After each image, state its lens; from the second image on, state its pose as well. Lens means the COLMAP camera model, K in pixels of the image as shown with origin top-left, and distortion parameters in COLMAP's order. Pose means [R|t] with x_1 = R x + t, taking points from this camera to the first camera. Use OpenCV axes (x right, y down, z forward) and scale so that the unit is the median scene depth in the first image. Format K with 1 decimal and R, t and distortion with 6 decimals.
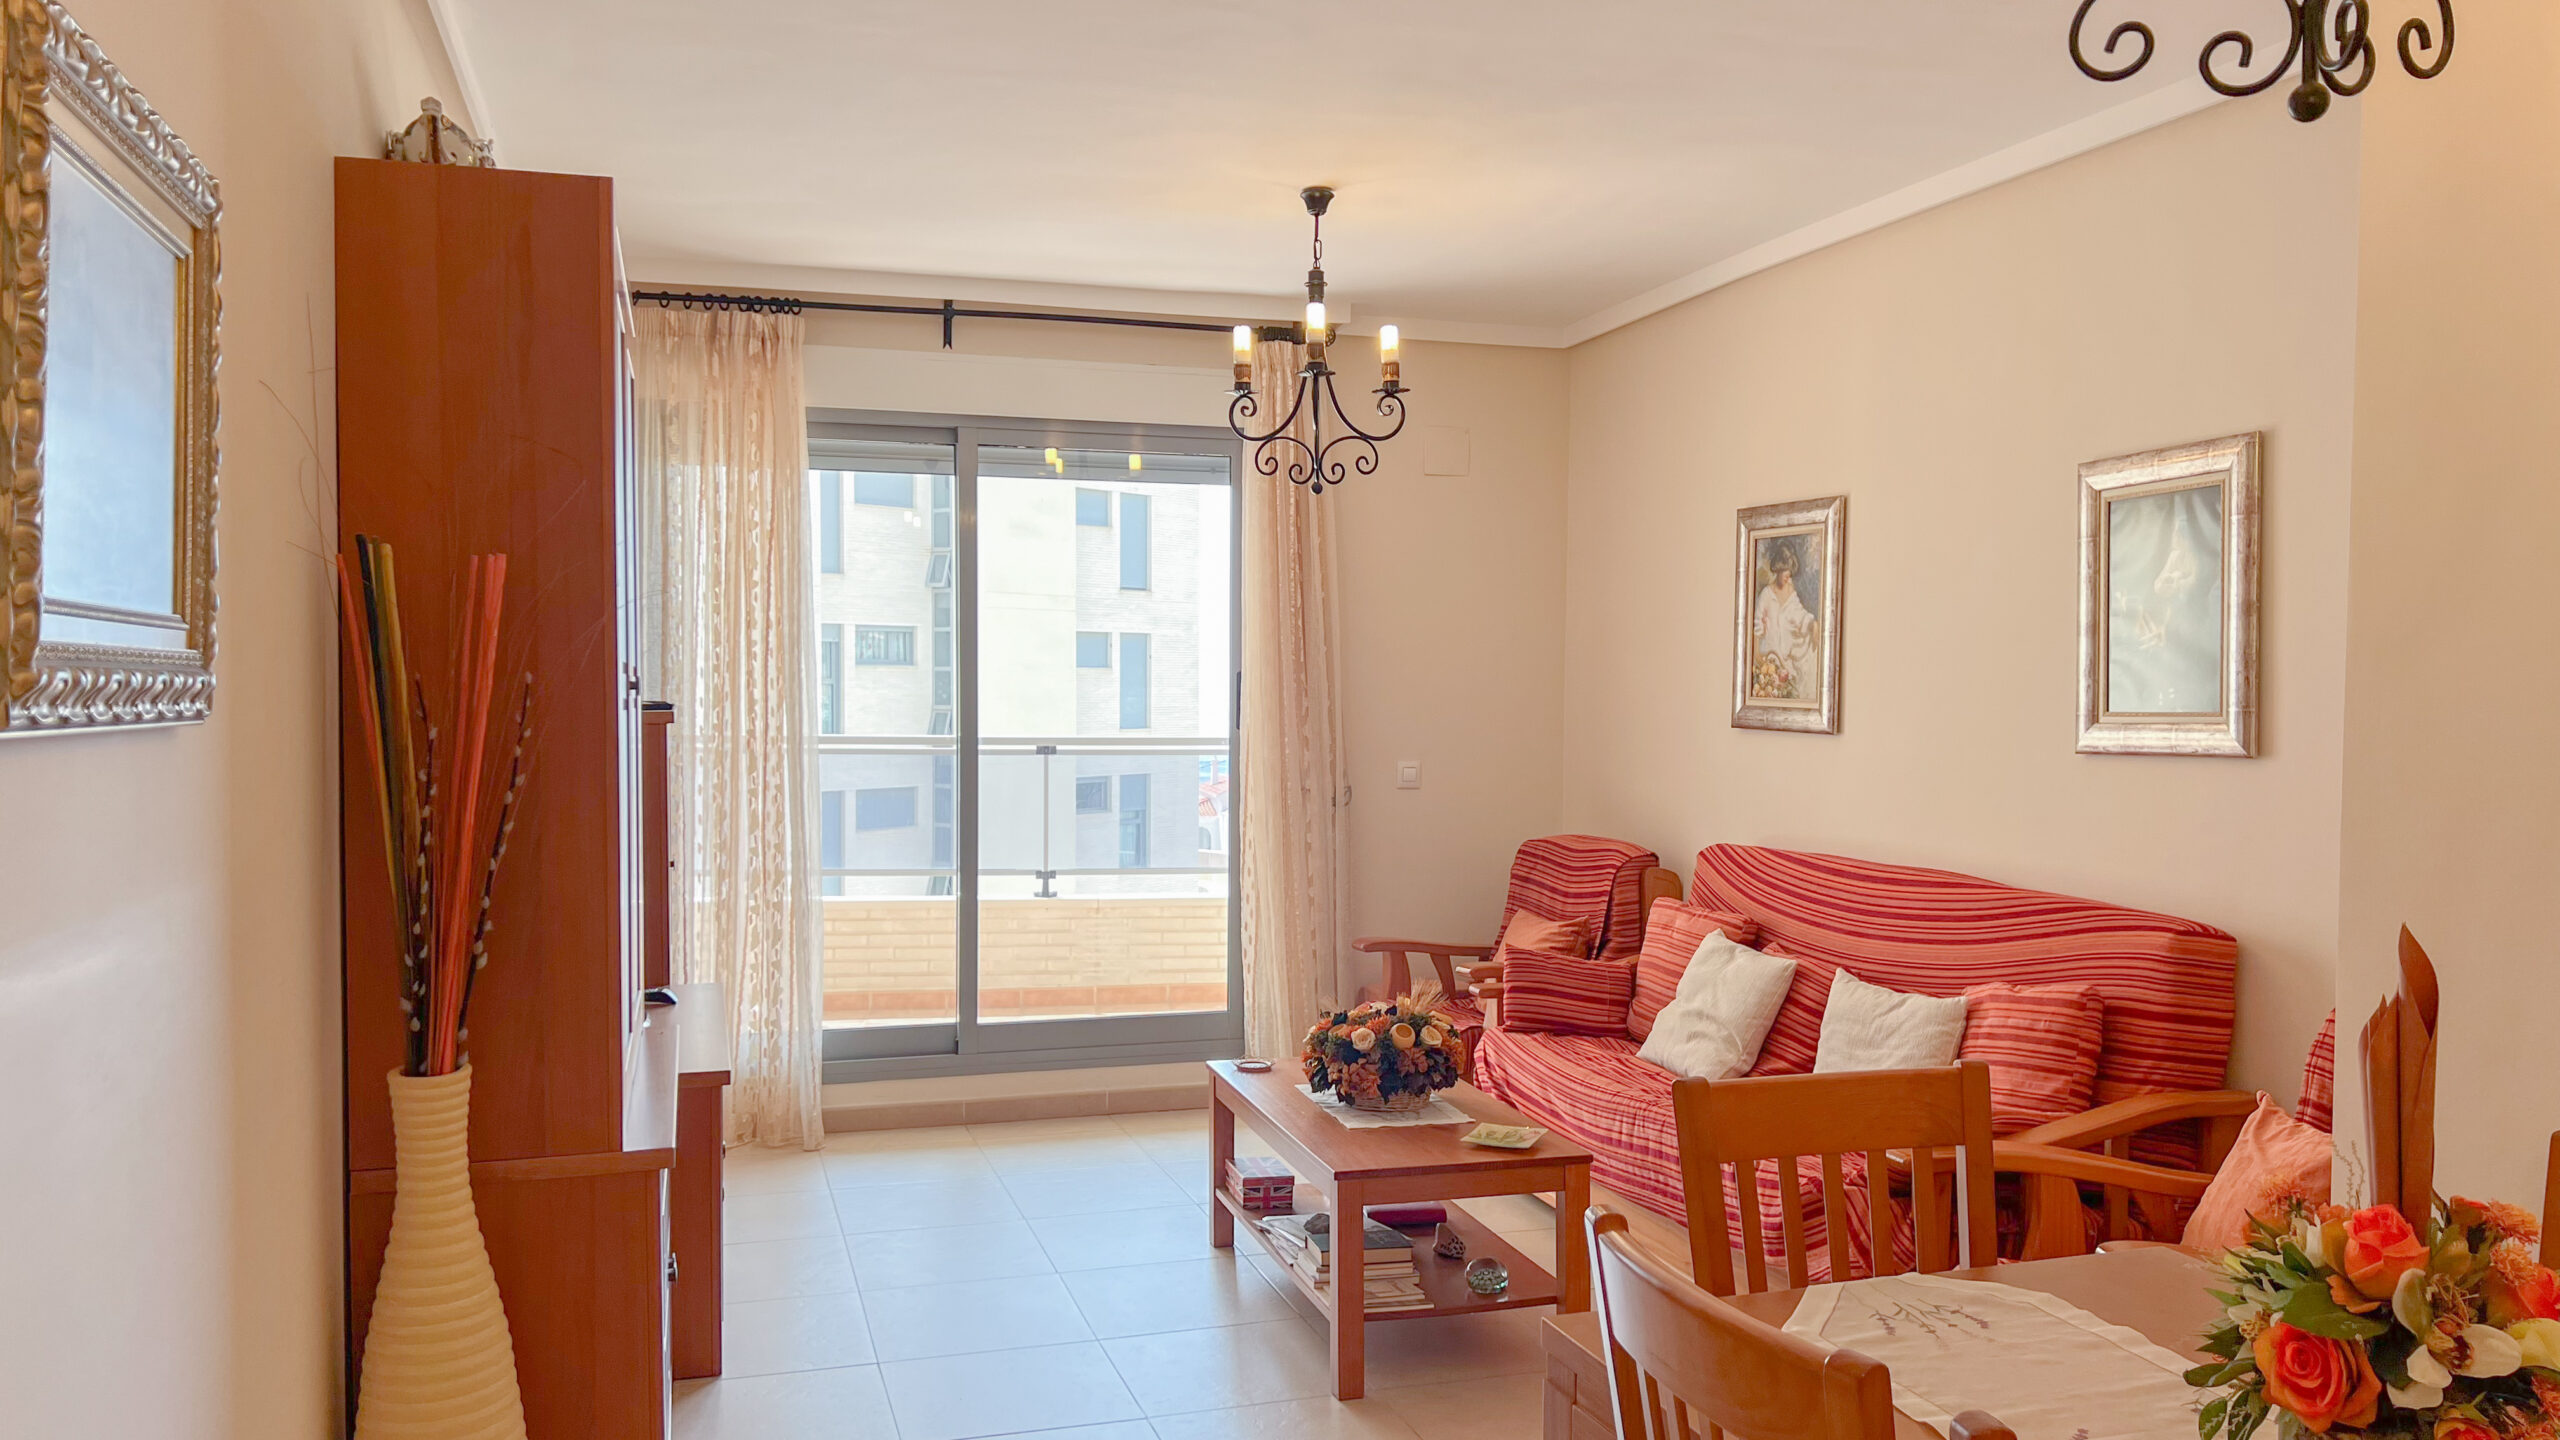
lens RADIAL K [[1915.4, 0, 1335.6], [0, 1915.4, 751.1], [0, 0, 1]] dist [0.053136, -0.049552]
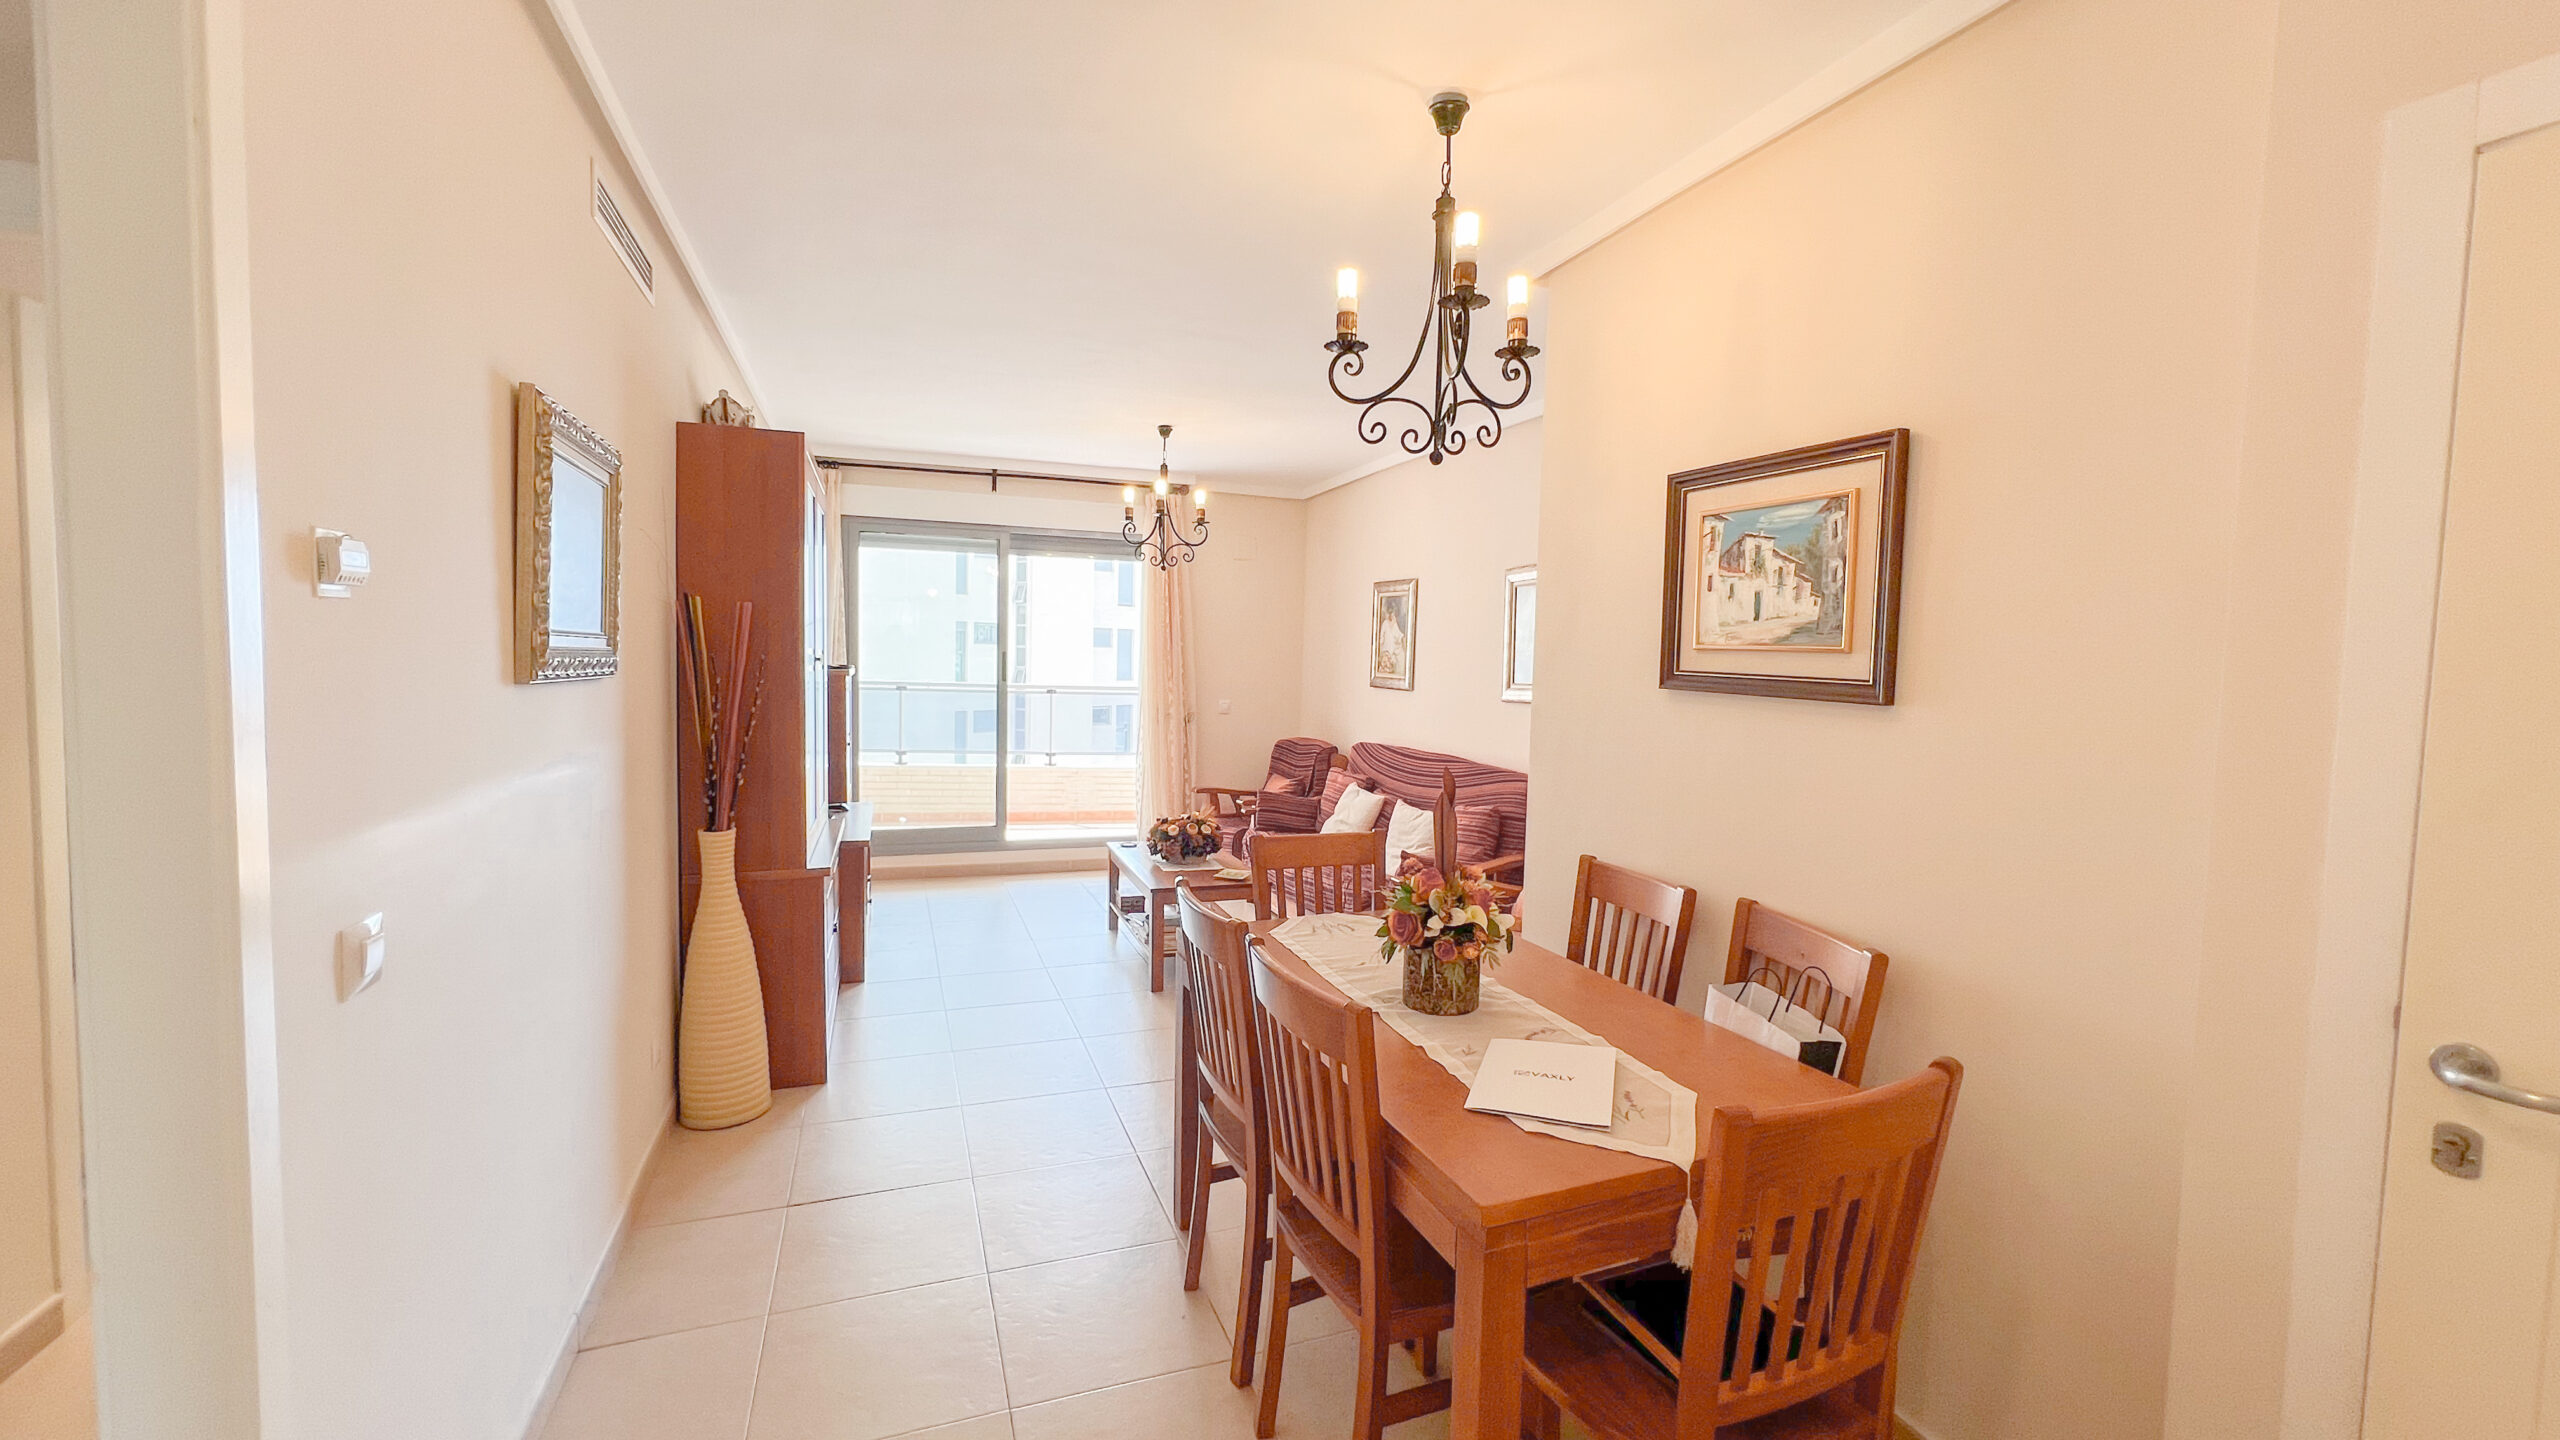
lens RADIAL K [[1034.0, 0, 1303.3], [0, 1034.0, 717.4], [0, 0, 1]] dist [0.003945, 0.000193]
pose [[0.998302, 0.015413, 0.056172, 0.088845], [-0.016656, 0.999625, 0.021724, -0.002443], [-0.055817, -0.022623, 0.998185, -0.148145]]
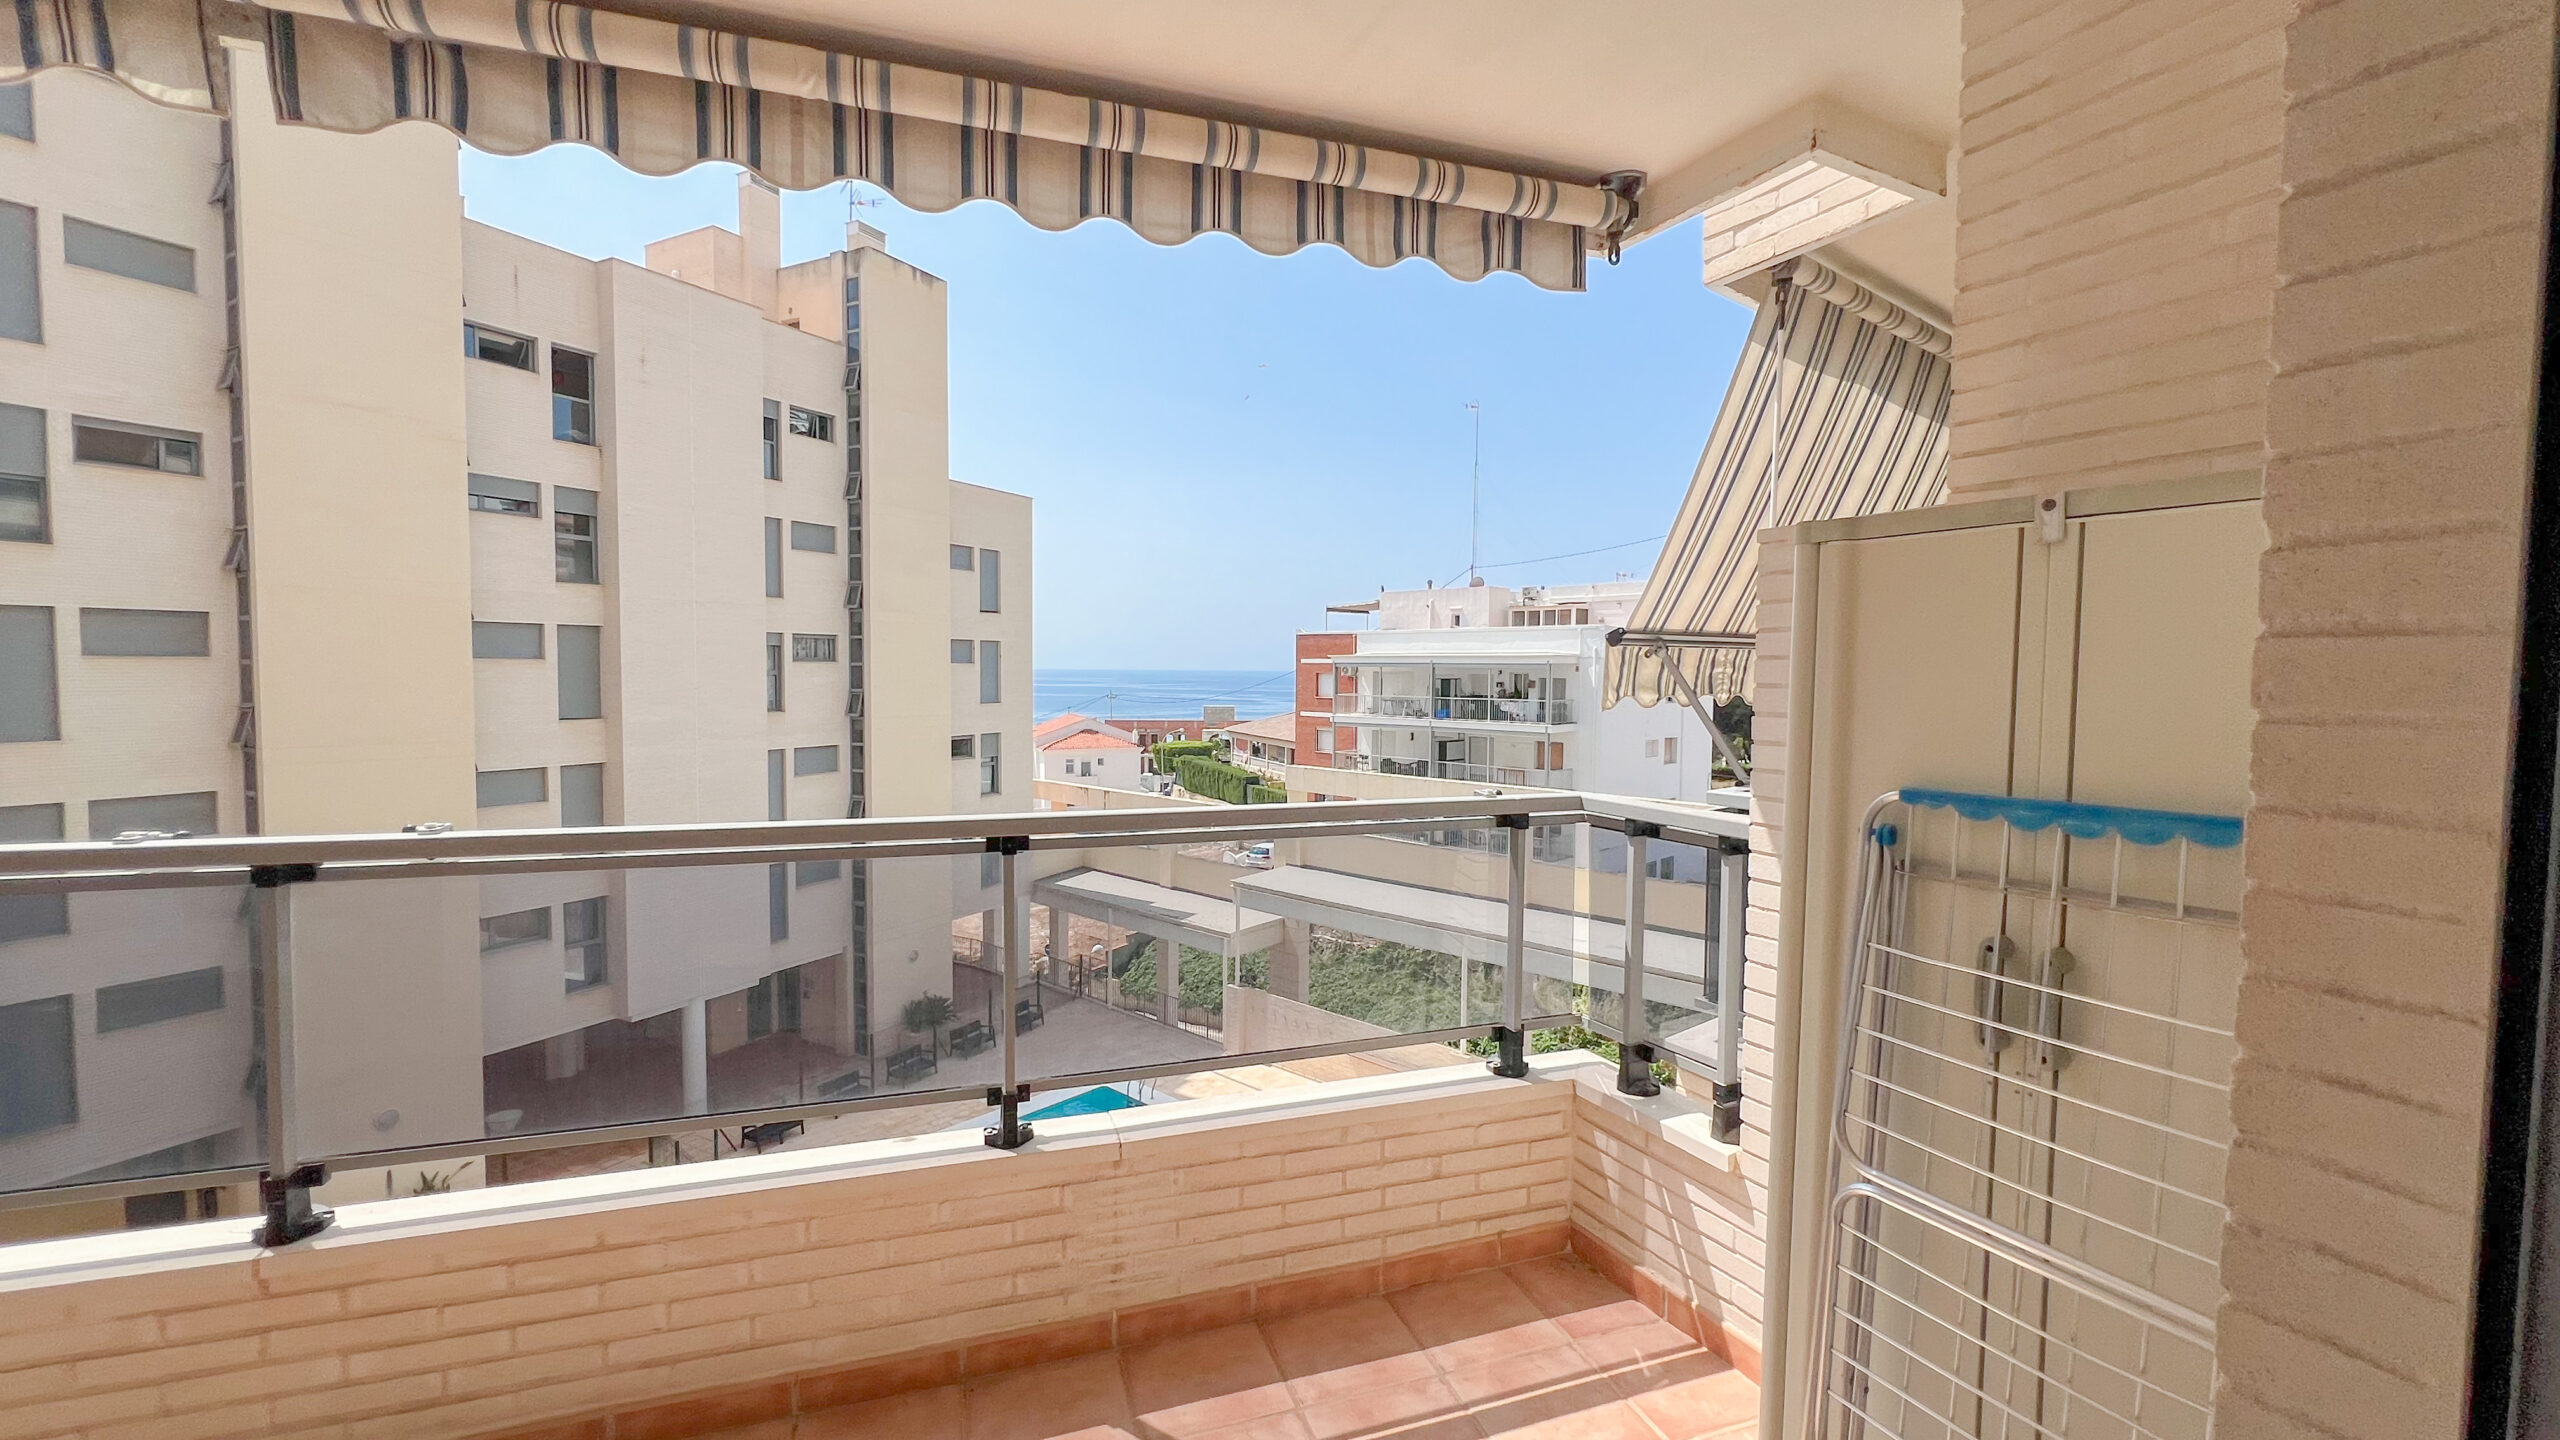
lens RADIAL K [[1034.0, 0, 1274.9], [0, 1034.0, 717.8], [0, 0, 1]] dist [0.003945, 0.000193]
pose [[0.984390, -0.008503, 0.175797, -0.175611], [0.006693, 0.999918, 0.010887, -0.047081], [-0.175876, -0.009541, 0.984366, 0.984210]]
